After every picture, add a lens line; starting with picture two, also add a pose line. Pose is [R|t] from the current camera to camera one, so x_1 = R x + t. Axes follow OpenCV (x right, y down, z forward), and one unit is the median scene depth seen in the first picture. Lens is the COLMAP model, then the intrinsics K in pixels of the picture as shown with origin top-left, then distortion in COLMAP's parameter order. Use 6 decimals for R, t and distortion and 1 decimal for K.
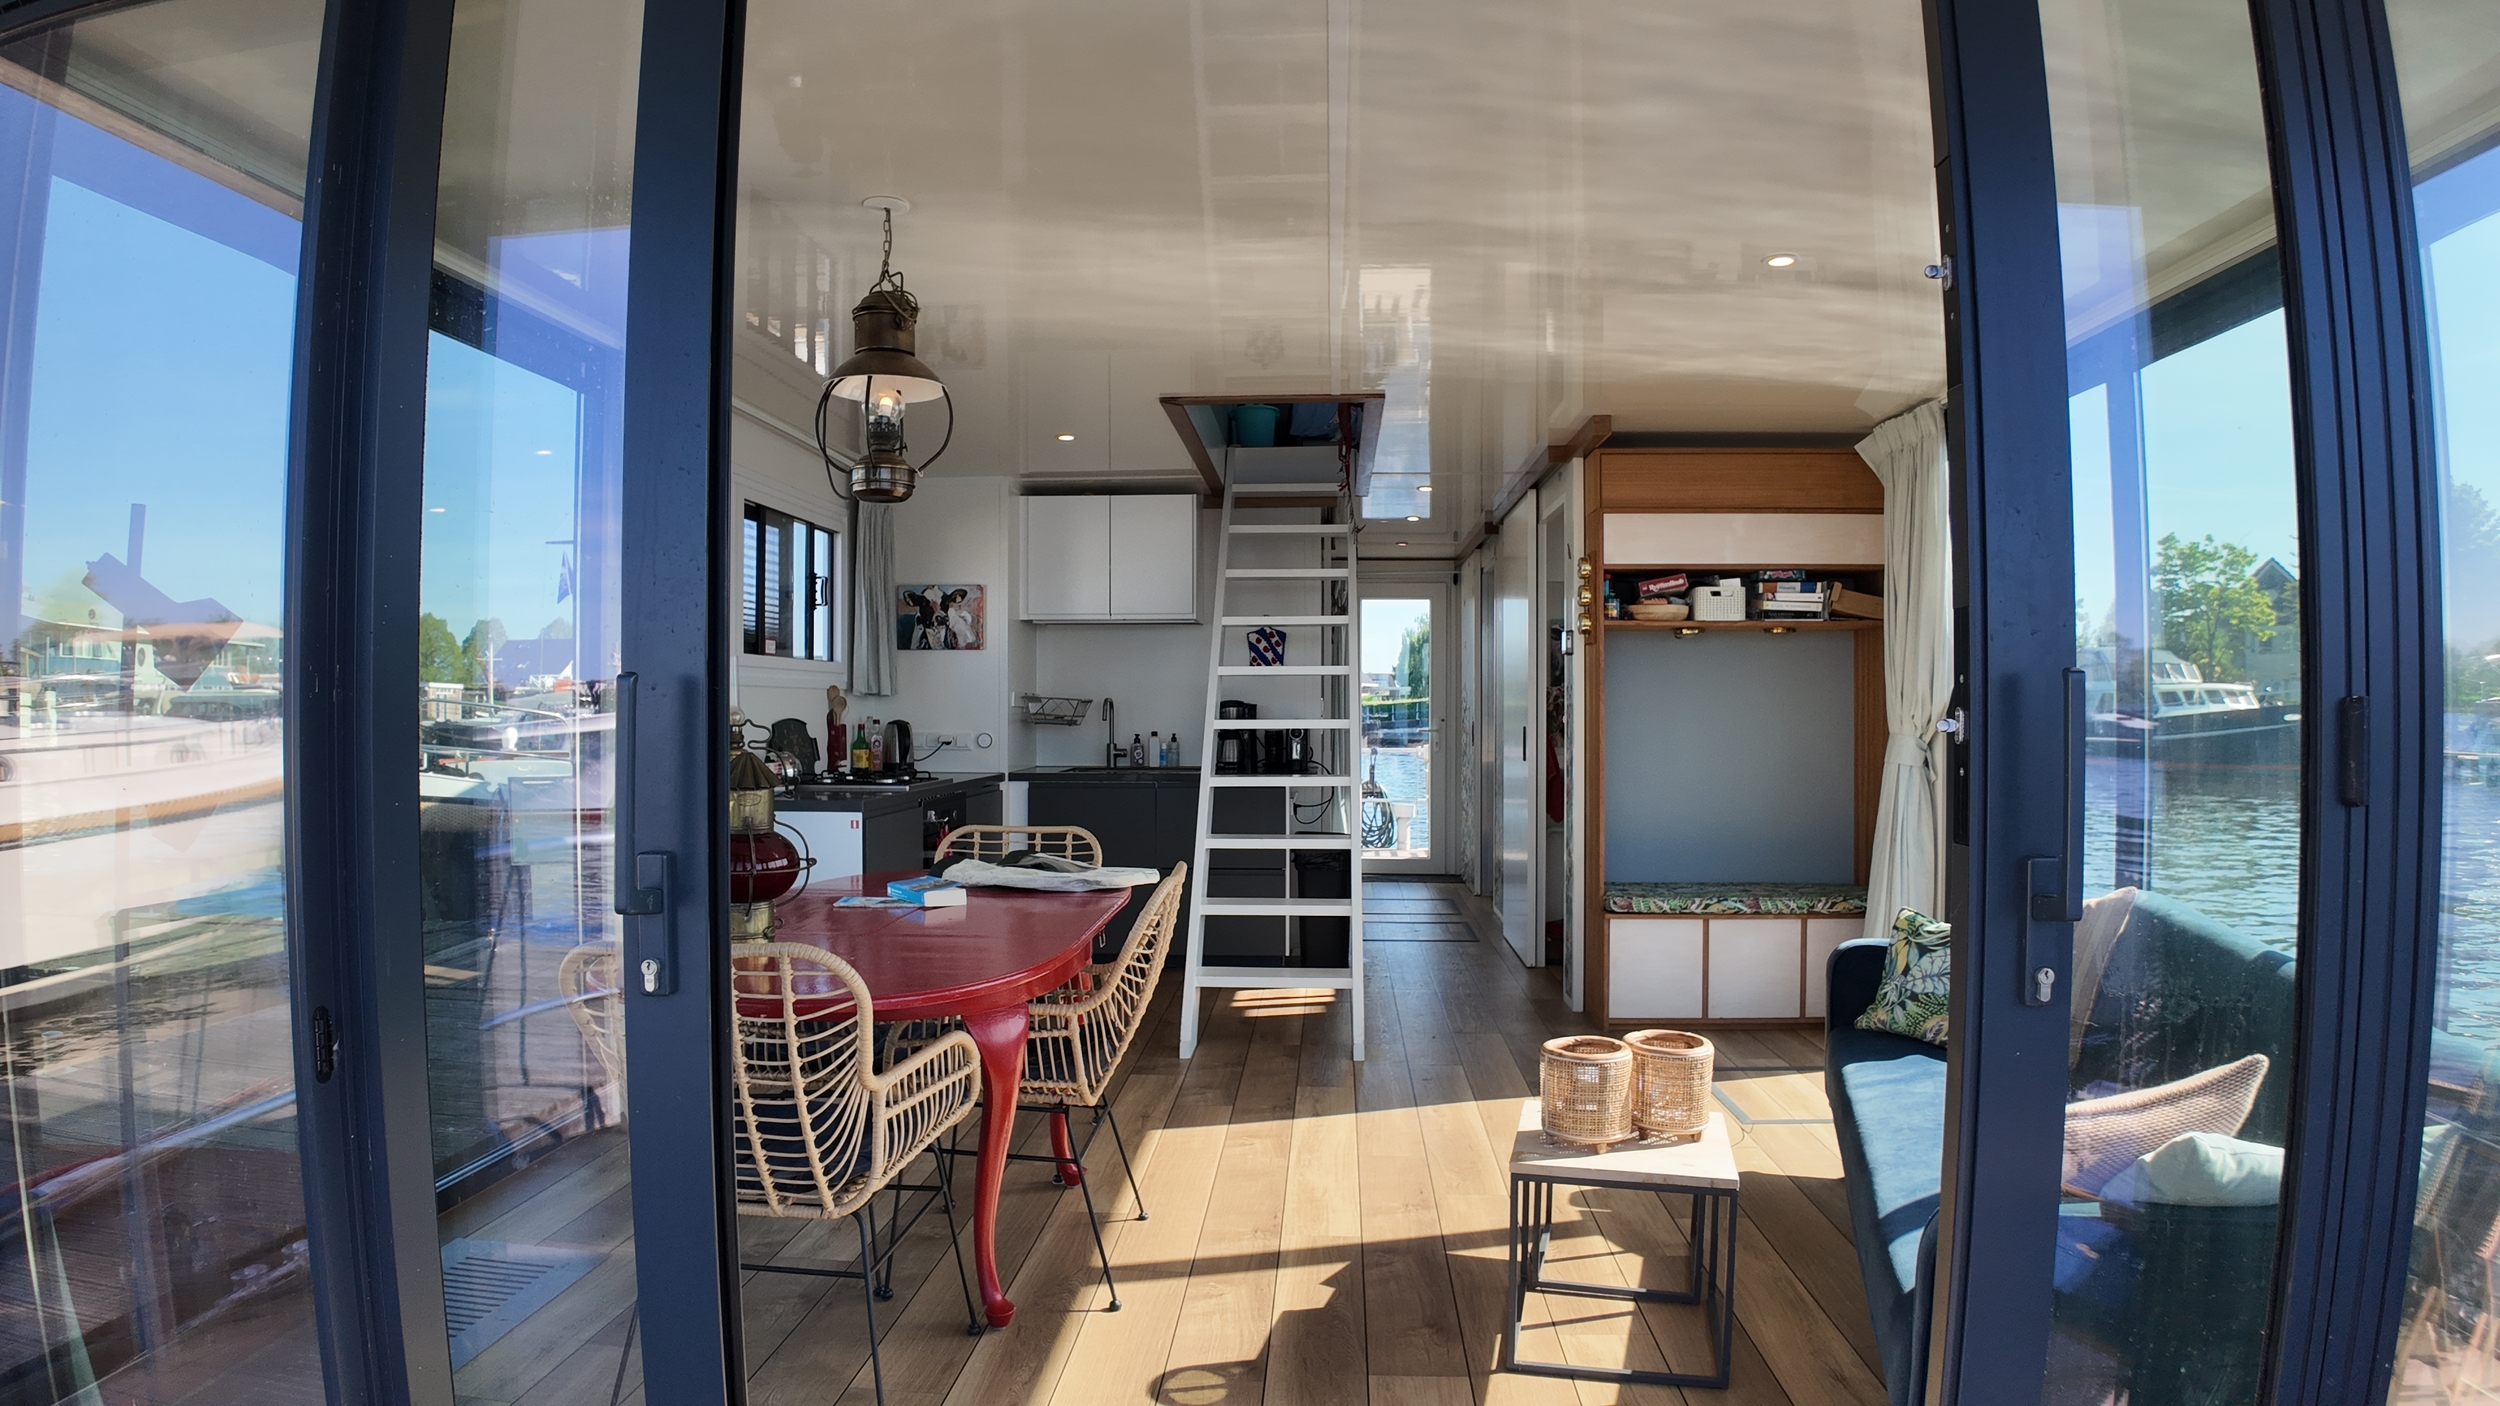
lens RADIAL K [[1332.0, 0, 1259.0], [0, 1332.0, 709.0], [0, 0, 1]] dist [-0.130118, 0.007411]
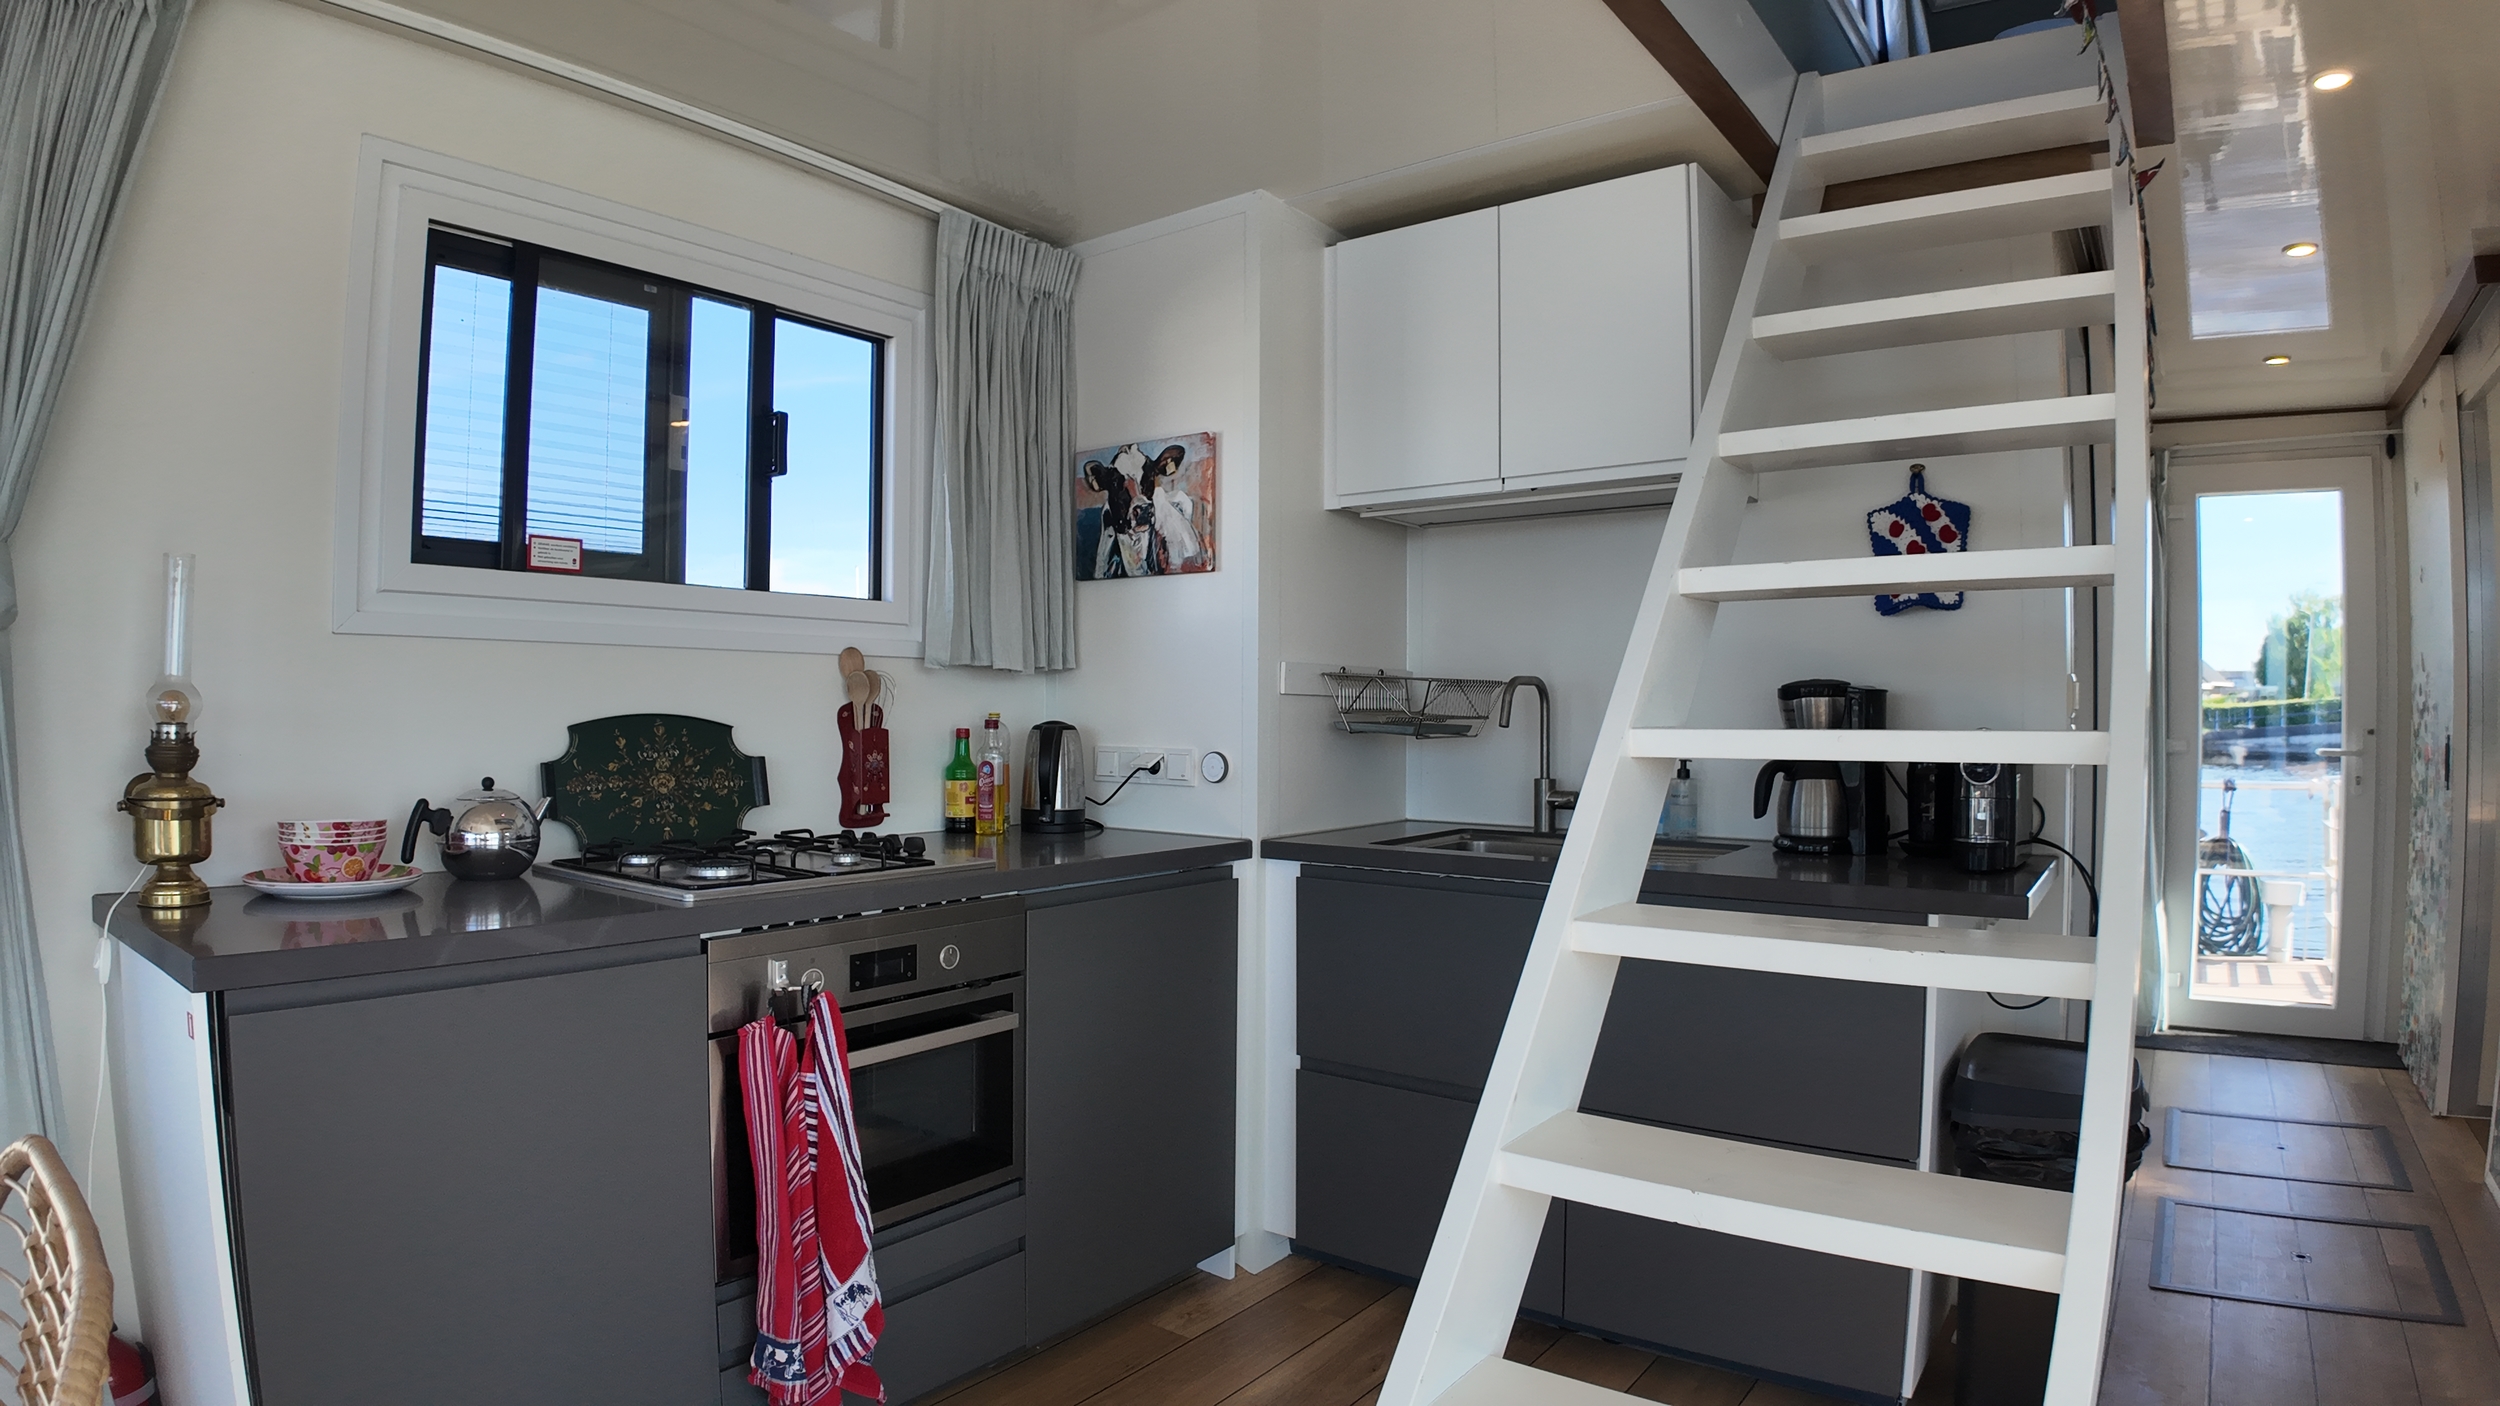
lens RADIAL K [[1286.0, 0, 1264.0], [0, 1286.0, 718.2], [0, 0, 1]] dist [-0.085187, -0.005596]
pose [[0.832687, 0.009062, -0.553669, 0.055877], [-0.004946, 0.999948, 0.008928, 0.002466], [0.553721, -0.004696, 0.832689, 0.634041]]
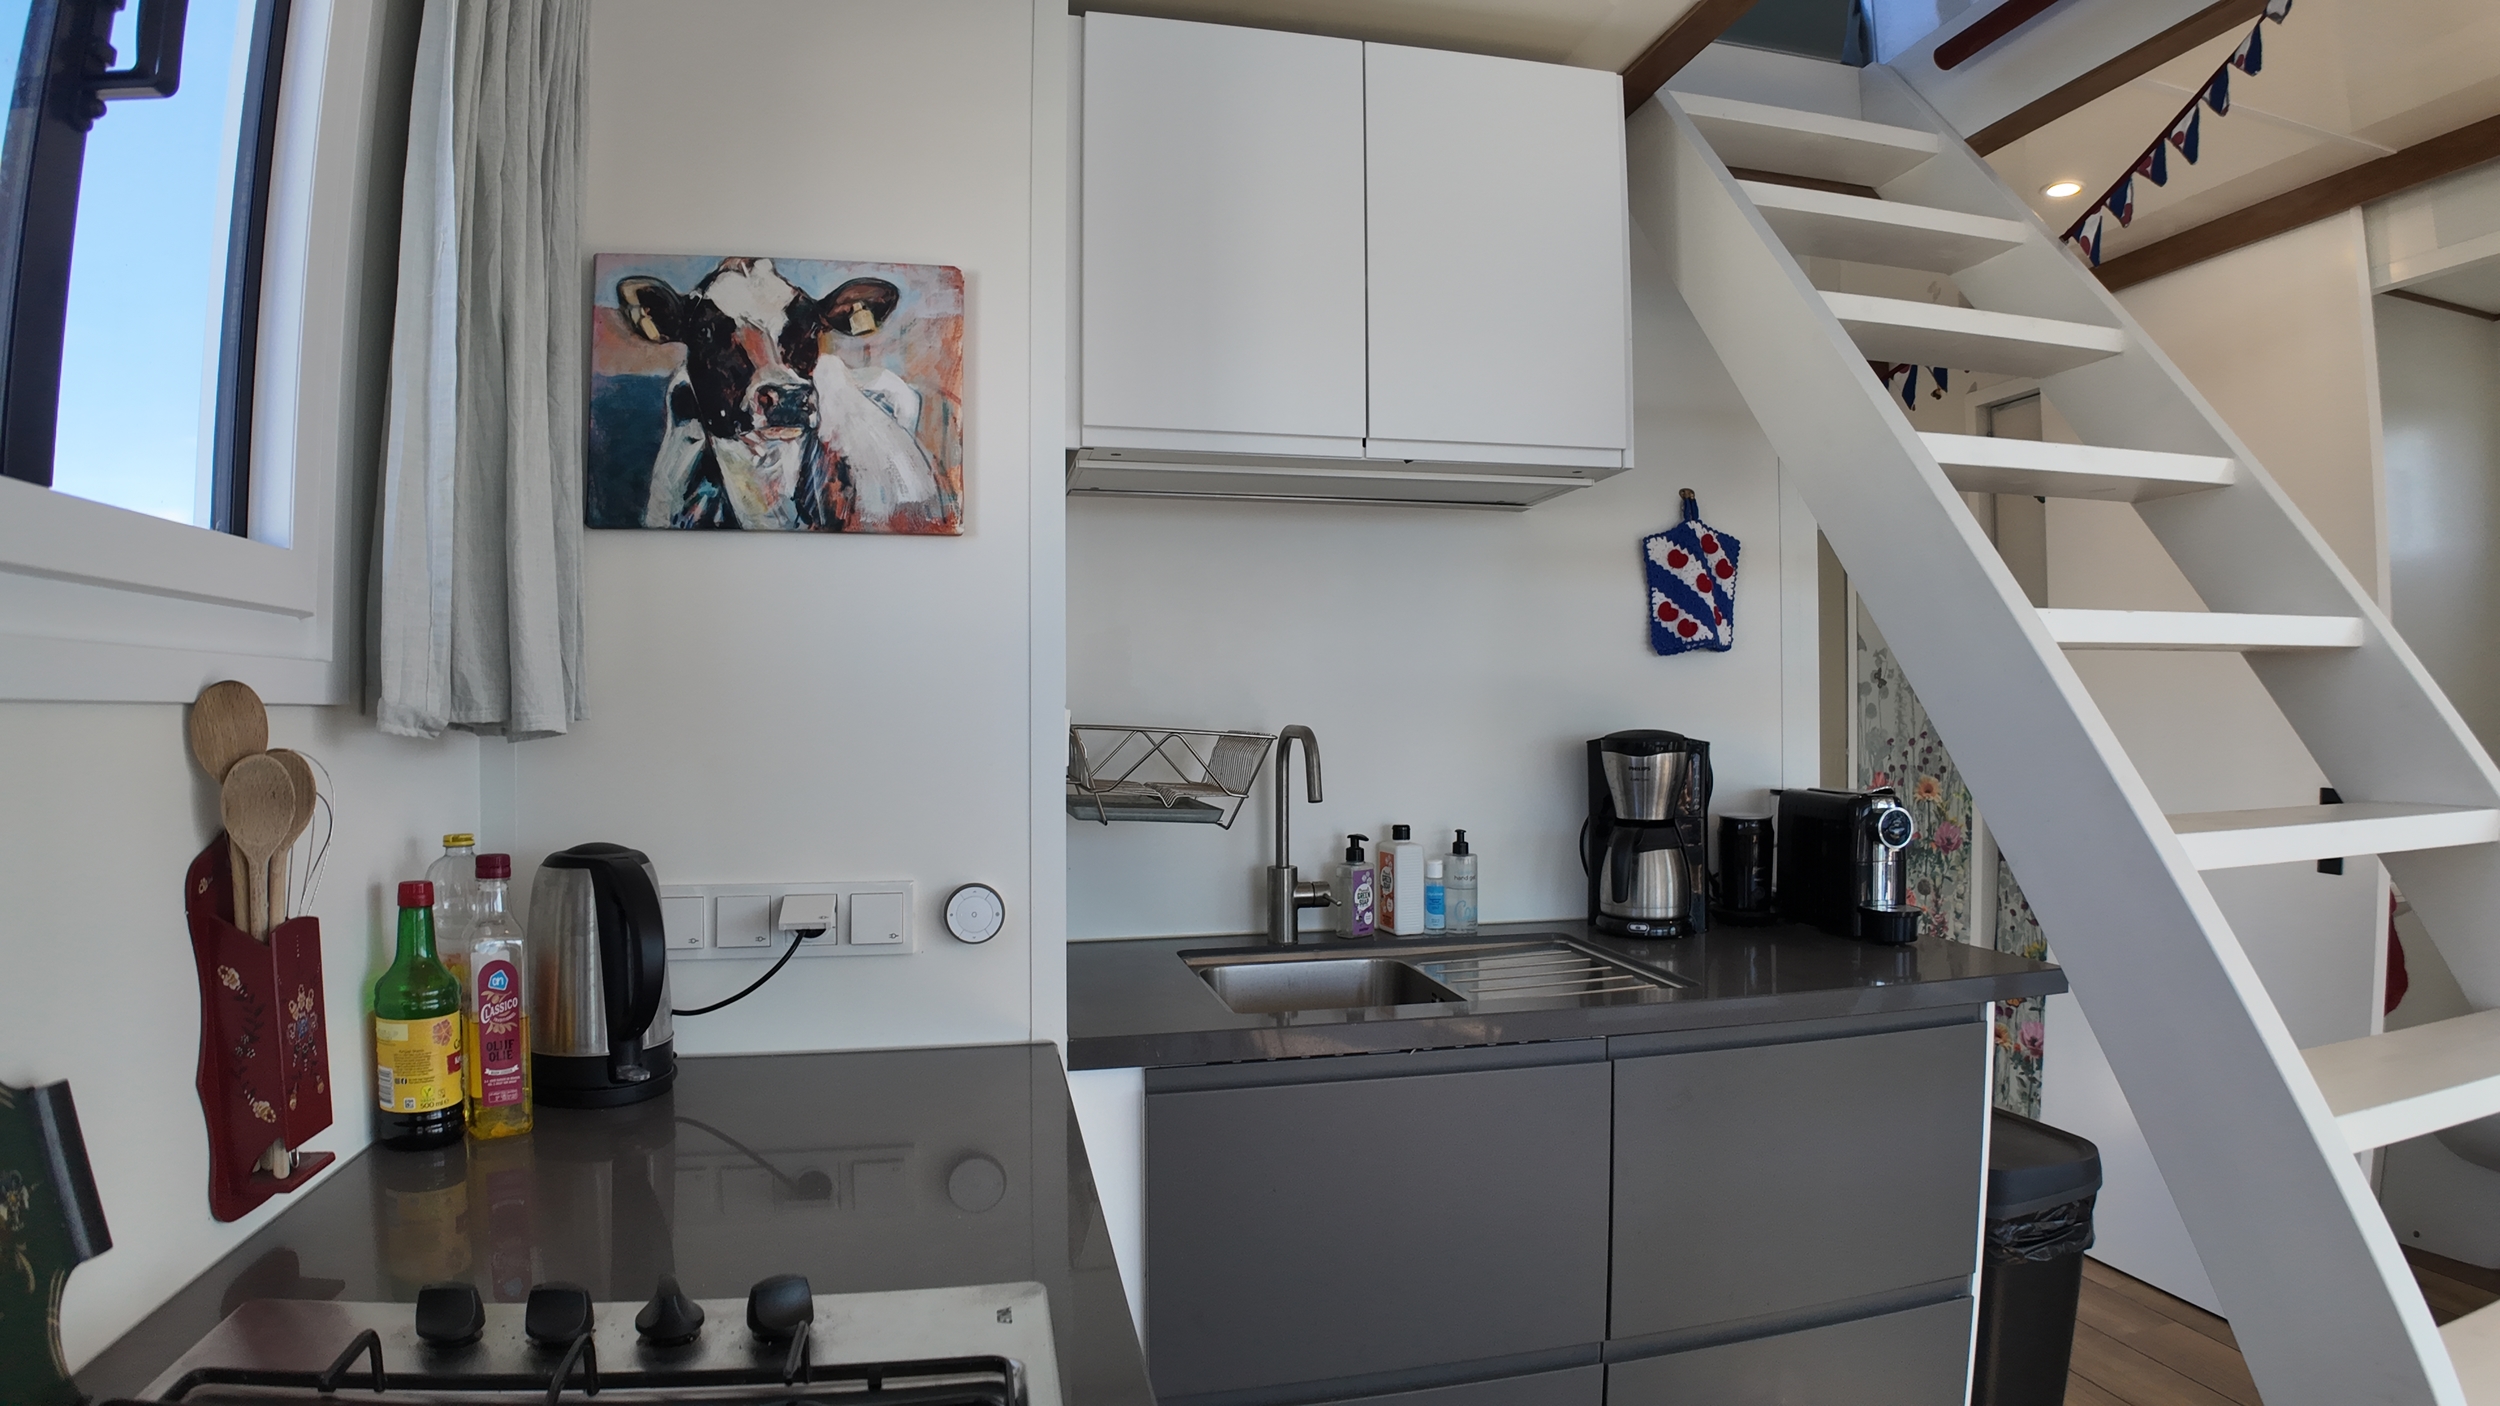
lens RADIAL K [[1332.0, 0, 1250.4], [0, 1332.0, 723.7], [0, 0, 1]] dist [-0.130118, 0.007411]
pose [[0.966251, -0.004540, 0.257563, -0.219944], [0.001776, 0.999938, 0.010961, -0.013359], [-0.257597, -0.010133, 0.966199, 0.754975]]
